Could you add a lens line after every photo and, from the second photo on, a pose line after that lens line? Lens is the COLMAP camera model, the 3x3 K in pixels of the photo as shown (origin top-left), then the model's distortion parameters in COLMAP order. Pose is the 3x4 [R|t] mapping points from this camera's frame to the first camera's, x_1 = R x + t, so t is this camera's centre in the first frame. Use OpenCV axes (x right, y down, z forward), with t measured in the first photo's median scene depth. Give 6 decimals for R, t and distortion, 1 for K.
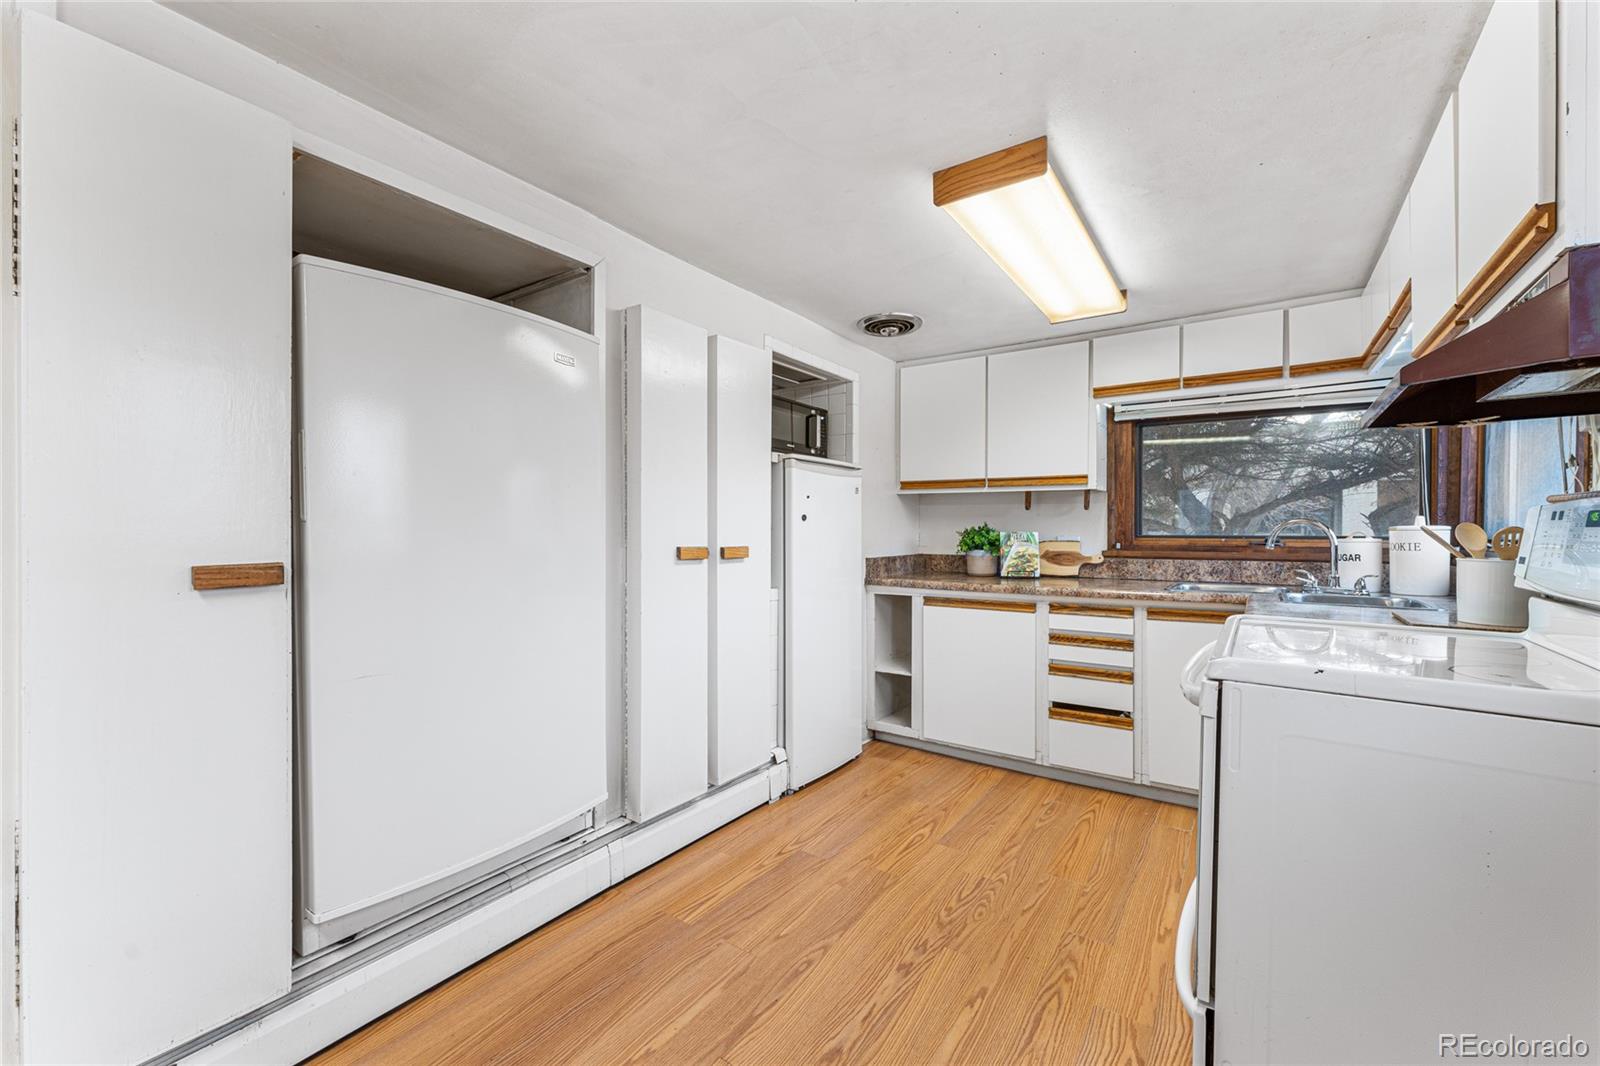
lens RADIAL K [[644.7, 0, 793.7], [0, 644.7, 532.7], [0, 0, 1]] dist [0.000741, 0.000069]
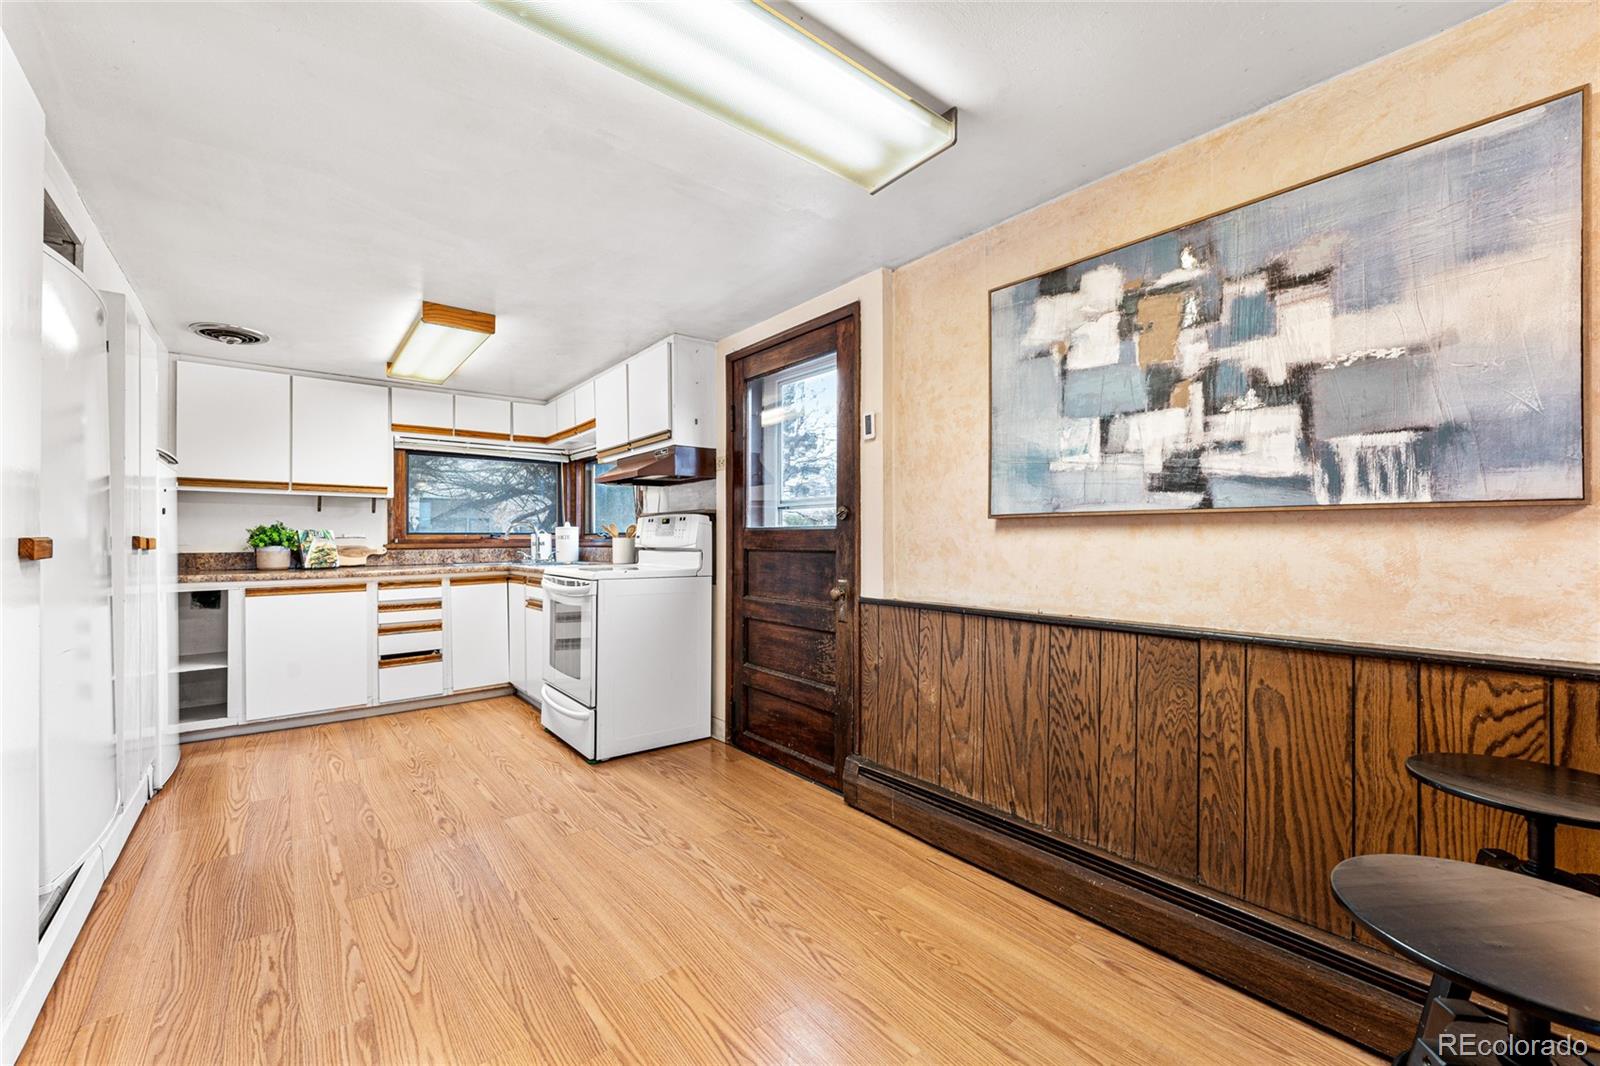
lens RADIAL K [[644.7, 0, 793.7], [0, 644.7, 532.7], [0, 0, 1]] dist [0.000741, 0.000069]
pose [[0.278000, 0.005302, 0.960566, -0.576656], [0.009338, 0.999923, -0.008222, 0.023483], [-0.960536, 0.011255, 0.277929, -0.172583]]
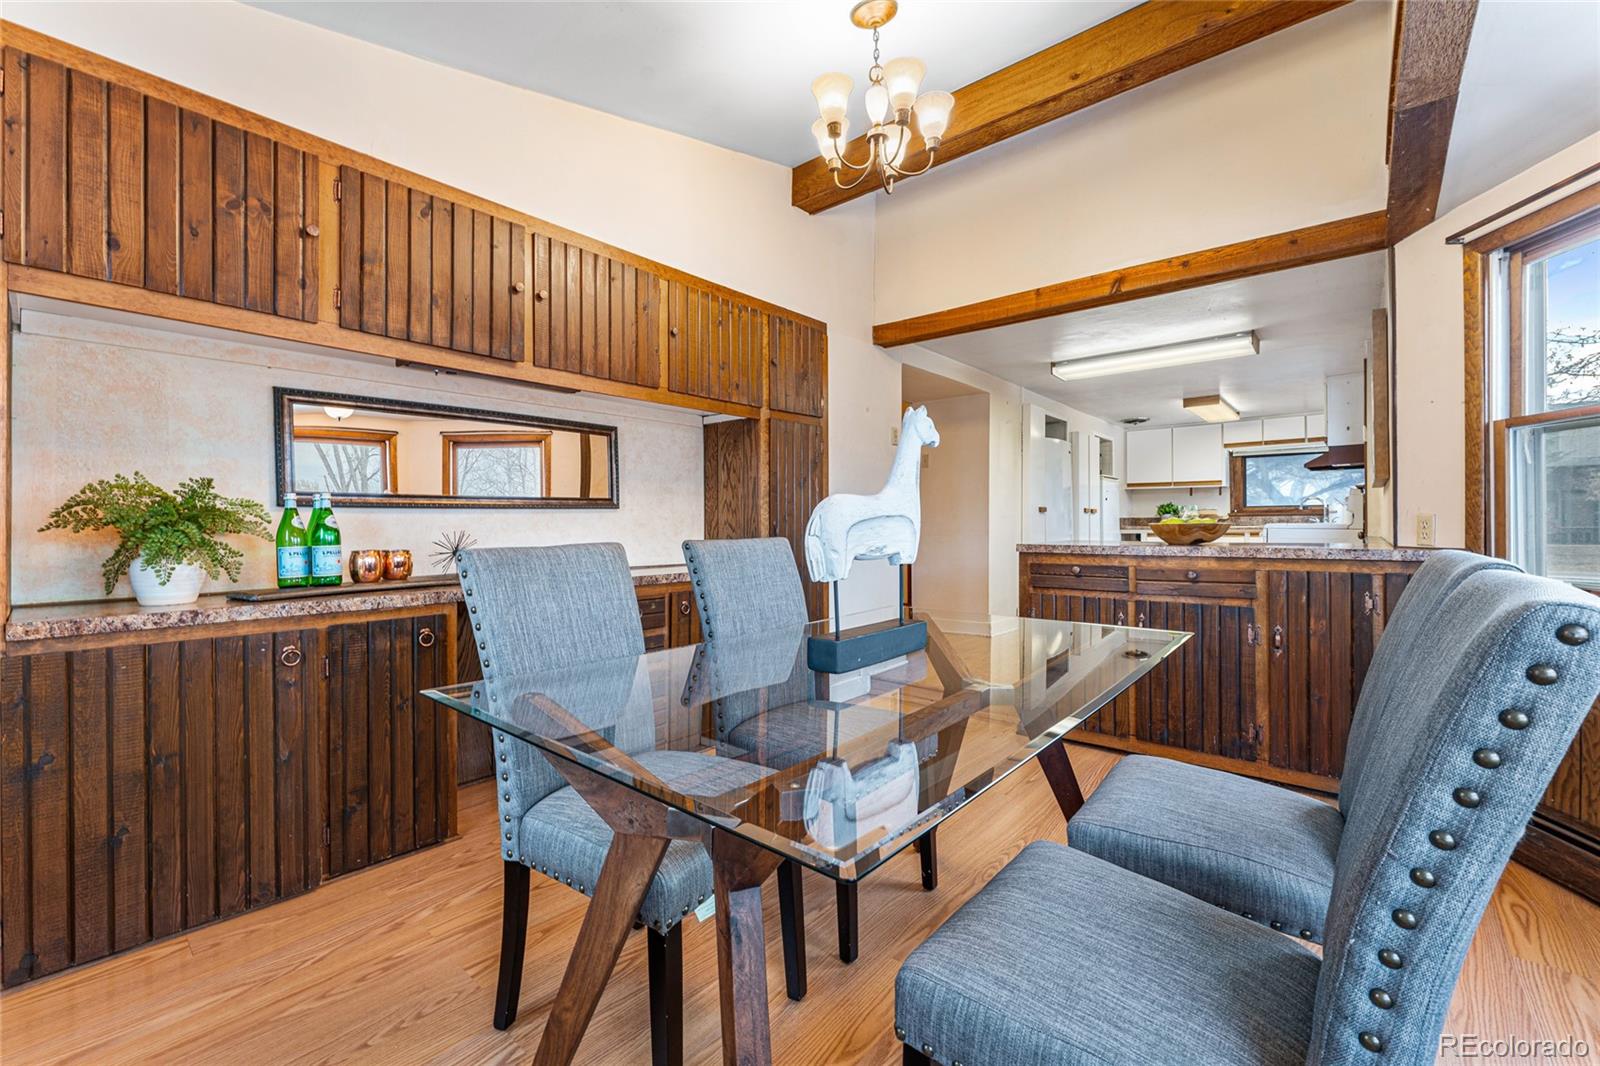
lens RADIAL K [[650.8, 0, 794.1], [0, 650.8, 521.4], [0, 0, 1]] dist [0.001703, -0.000123]
pose [[0.994674, -0.008262, -0.102742, -0.843242], [0.007449, 0.999938, -0.008296, 0.066958], [0.102804, 0.007487, 0.994673, -1.507003]]
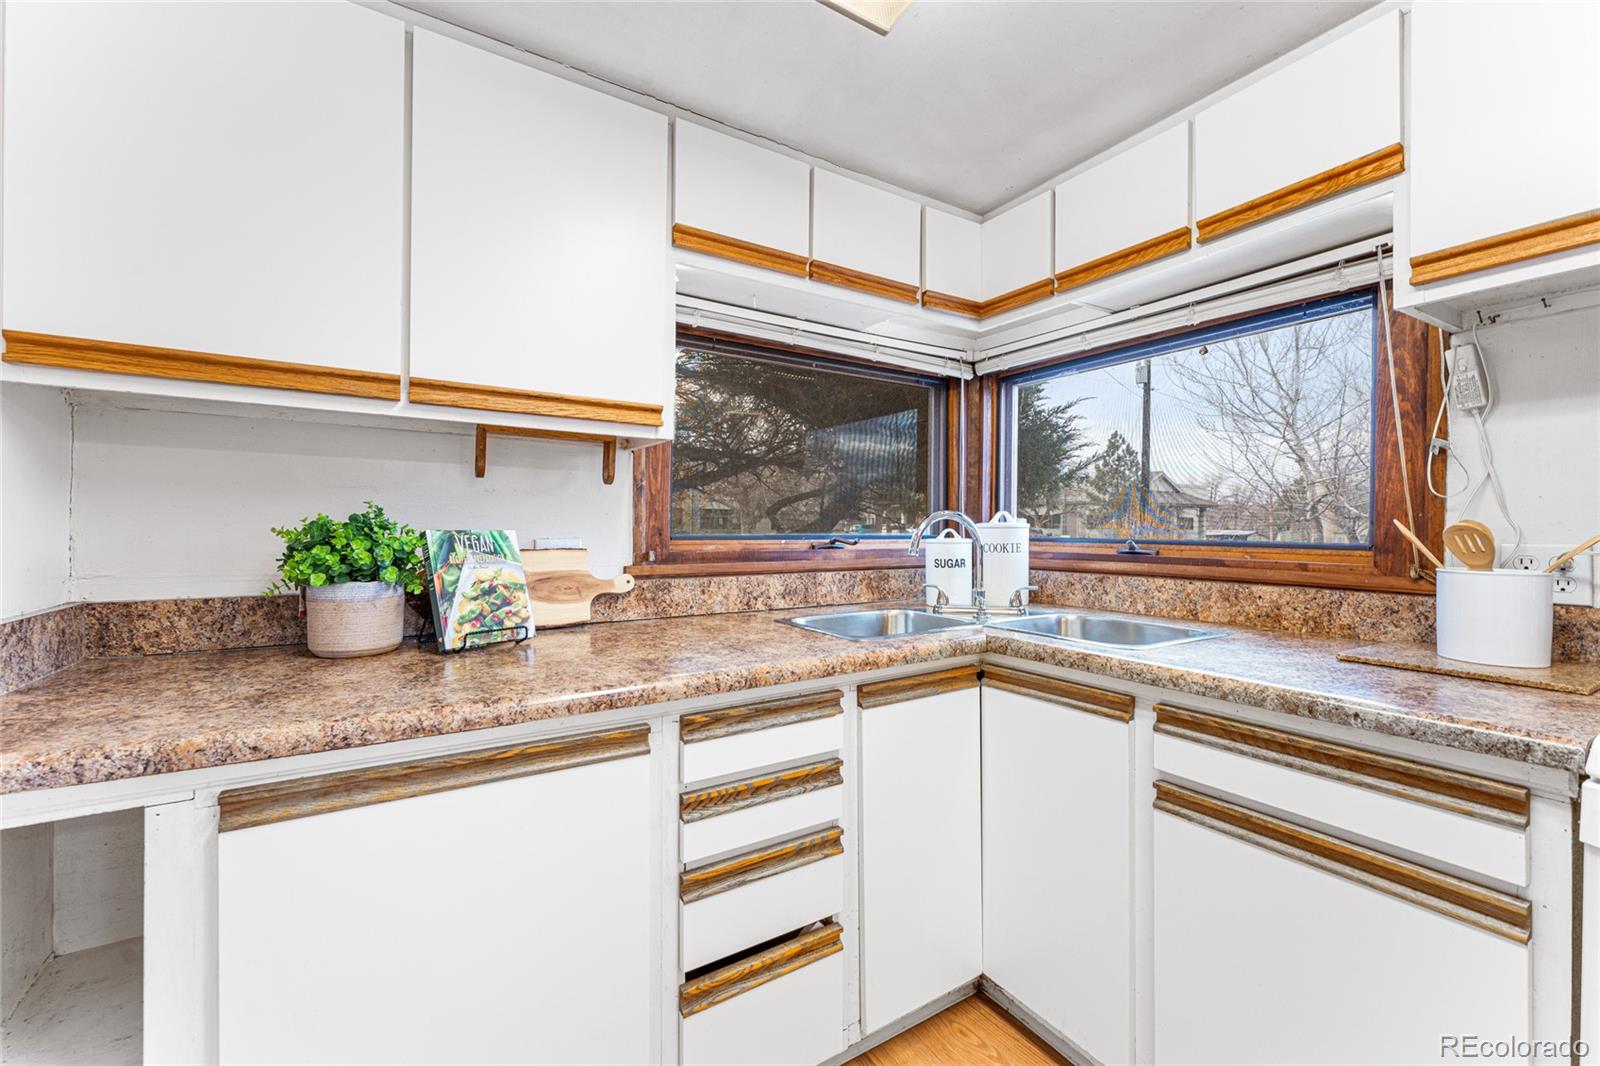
lens RADIAL K [[644.7, 0, 793.7], [0, 644.7, 532.7], [0, 0, 1]] dist [0.000741, 0.000069]
pose [[0.399452, -0.006126, 0.916734, 0.067010], [-0.000526, 0.999976, 0.006911, -0.002558], [-0.916754, -0.003243, 0.399439, 0.708740]]
